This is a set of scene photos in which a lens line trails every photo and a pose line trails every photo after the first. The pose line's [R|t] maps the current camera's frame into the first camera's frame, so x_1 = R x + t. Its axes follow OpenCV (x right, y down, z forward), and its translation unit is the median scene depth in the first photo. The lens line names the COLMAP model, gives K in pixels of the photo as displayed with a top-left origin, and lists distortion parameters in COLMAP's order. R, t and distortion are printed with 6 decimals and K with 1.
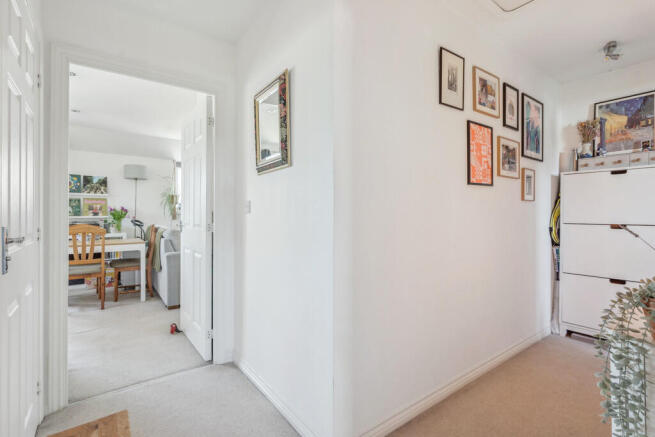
lens RADIAL K [[308.6, 0, 326.4], [0, 308.6, 216.1], [0, 0, 1]] dist [-0.001277, 0.000547]
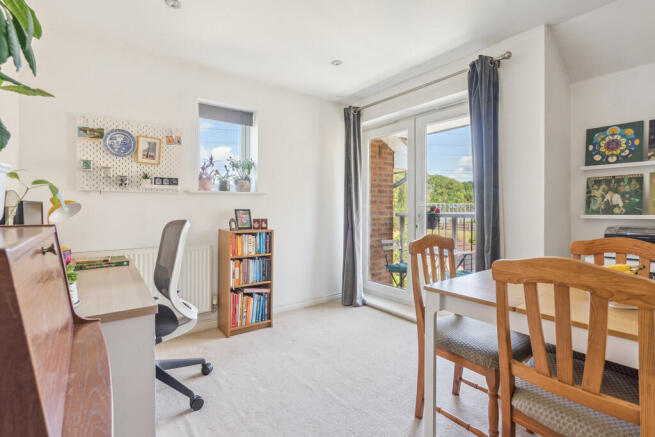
lens RADIAL K [[308.6, 0, 326.4], [0, 308.6, 216.1], [0, 0, 1]] dist [-0.001277, 0.000547]
pose [[0.005519, 0.014913, -0.999874, -0.353441], [-0.006101, 0.999871, 0.014879, -0.000991], [0.999966, 0.006019, 0.005610, 0.539235]]
